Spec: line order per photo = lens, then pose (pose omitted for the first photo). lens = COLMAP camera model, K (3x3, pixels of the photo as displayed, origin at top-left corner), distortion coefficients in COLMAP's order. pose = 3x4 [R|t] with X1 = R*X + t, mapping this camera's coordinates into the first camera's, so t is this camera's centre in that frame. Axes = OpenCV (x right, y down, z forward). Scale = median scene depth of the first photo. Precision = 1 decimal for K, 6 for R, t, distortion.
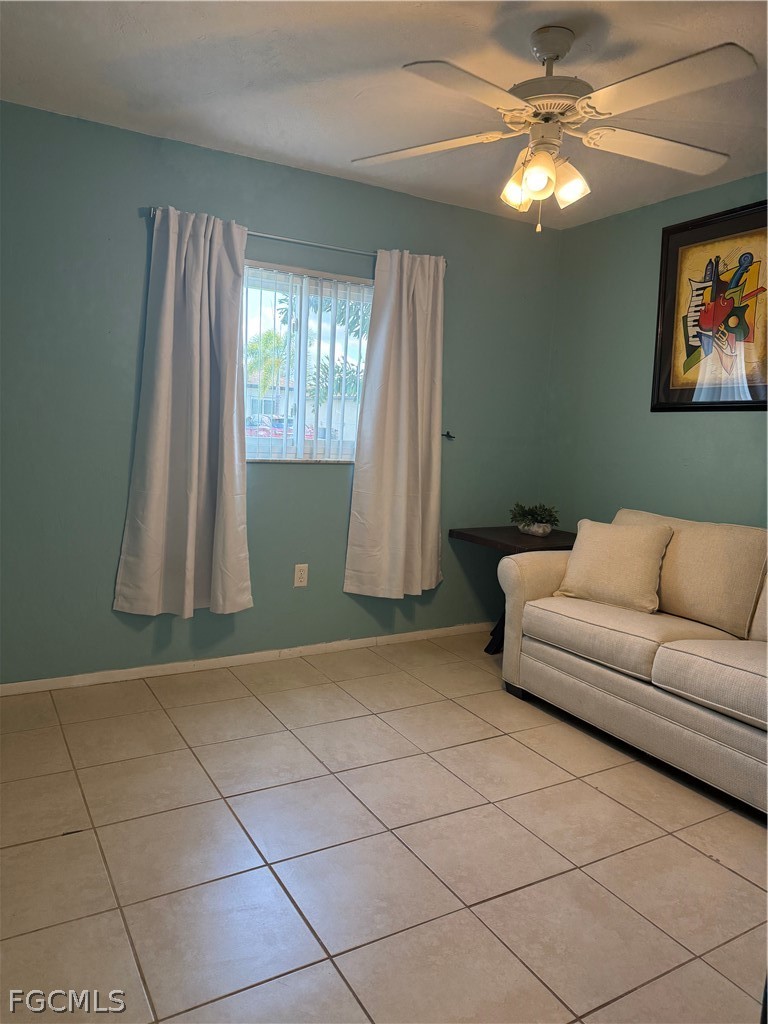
lens RADIAL K [[723.3, 0, 375.7], [0, 723.3, 515.8], [0, 0, 1]] dist [0.062568, -0.089609]
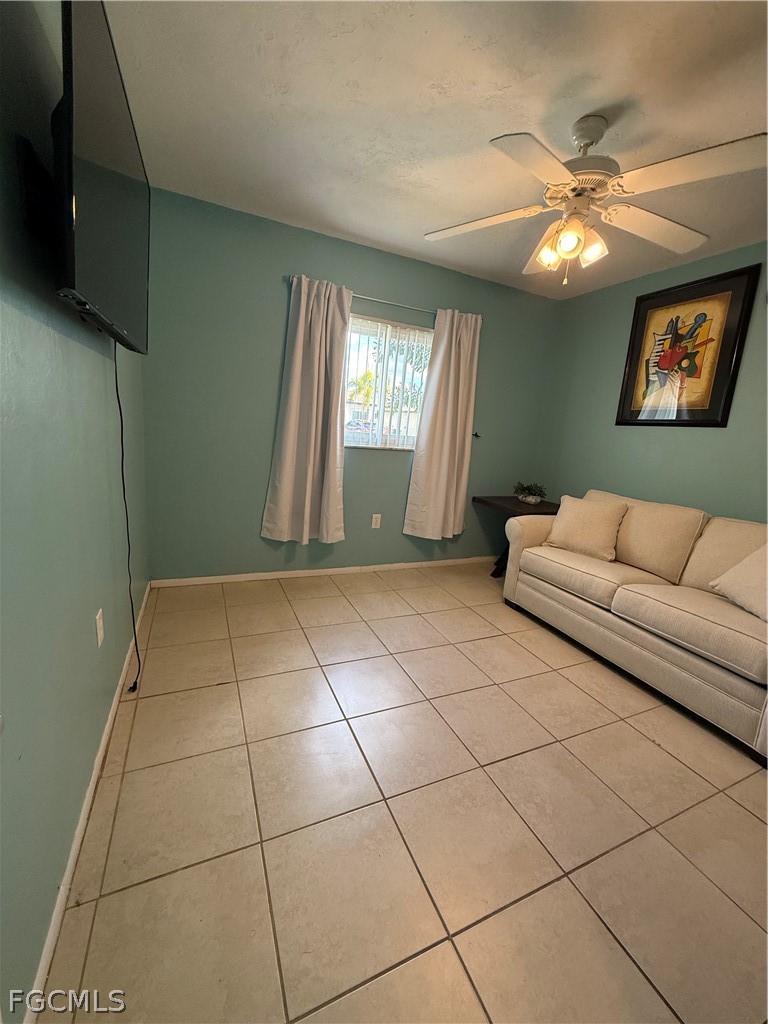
lens RADIAL K [[409.4, 0, 382.7], [0, 409.4, 512.8], [0, 0, 1]] dist [-0.002085, 0.001121]
pose [[0.994654, 0.055913, -0.086816, -0.014863], [-0.048895, 0.995517, 0.080967, -0.009984], [0.090954, -0.076289, 0.992929, 0.129877]]
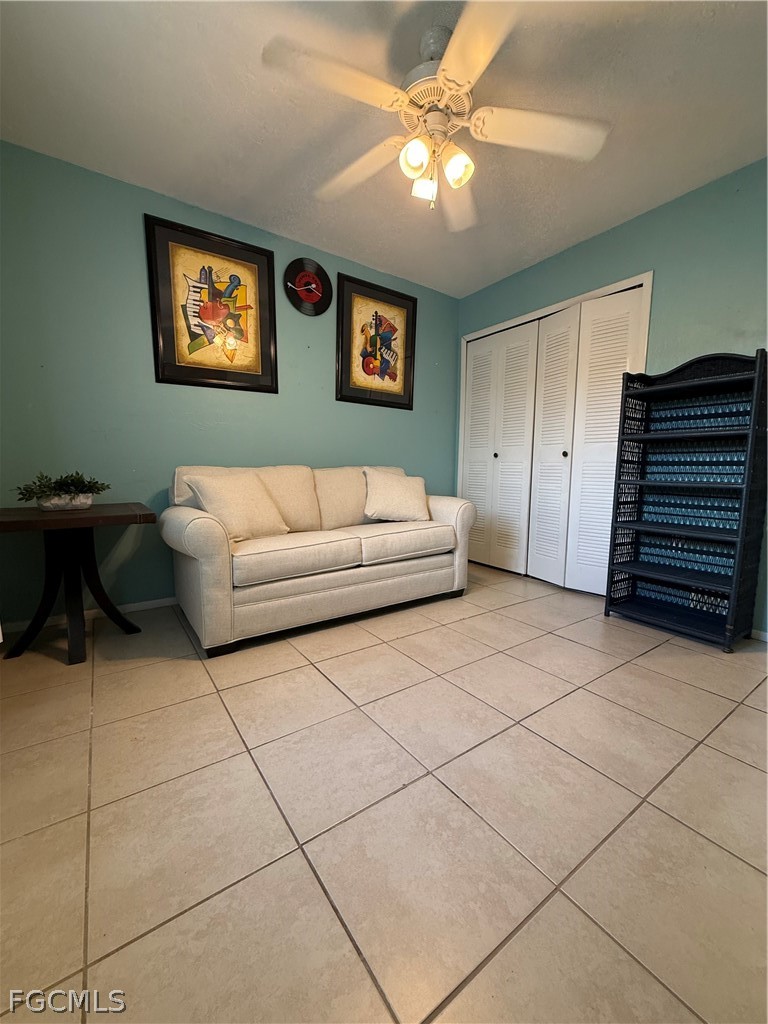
lens RADIAL K [[409.4, 0, 388.1], [0, 409.4, 511.9], [0, 0, 1]] dist [-0.002085, 0.001121]
pose [[-0.102275, -0.148603, 0.983594, -0.360487], [0.120473, 0.979651, 0.160534, -0.004557], [-0.987434, 0.134915, -0.082291, 0.828178]]
